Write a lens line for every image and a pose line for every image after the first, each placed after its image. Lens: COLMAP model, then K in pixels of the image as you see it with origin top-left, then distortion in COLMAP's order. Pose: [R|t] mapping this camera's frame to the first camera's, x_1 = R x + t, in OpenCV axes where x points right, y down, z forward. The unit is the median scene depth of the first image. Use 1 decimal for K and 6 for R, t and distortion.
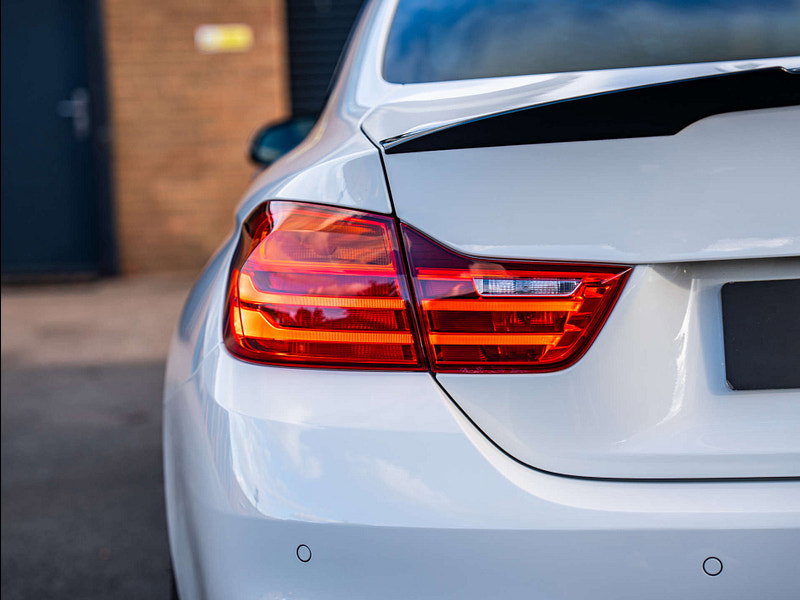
lens RADIAL K [[1441.8, 0, 400.0], [0, 1441.8, 300.0], [0, 0, 1]] dist [0.091926, 0.097610]
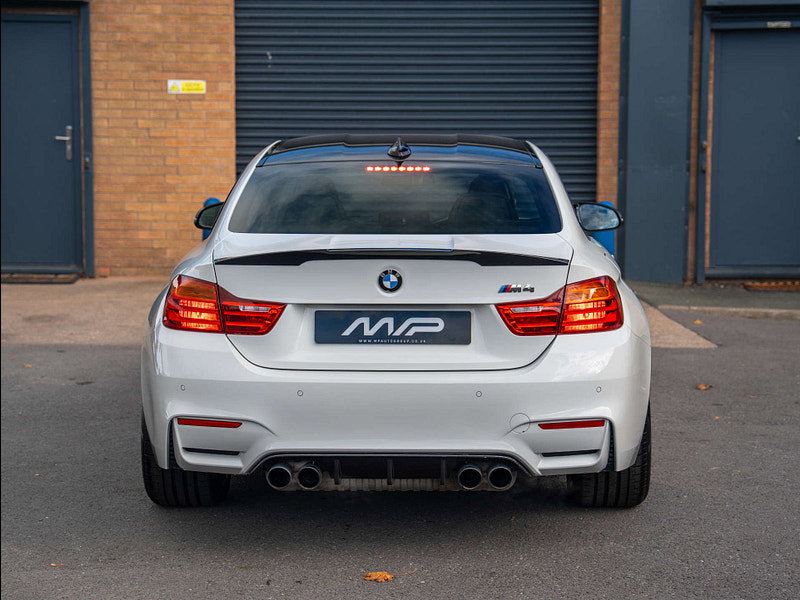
lens RADIAL K [[2019.1, 0, 400.0], [0, 2019.1, 300.0], [0, 0, 1]] dist [0.302660, -0.520384]
pose [[0.998630, 0.048294, -0.020144, 0.490098], [-0.048295, 0.998833, 0.000425, -0.045097], [0.020141, 0.000549, 0.999797, -3.448929]]
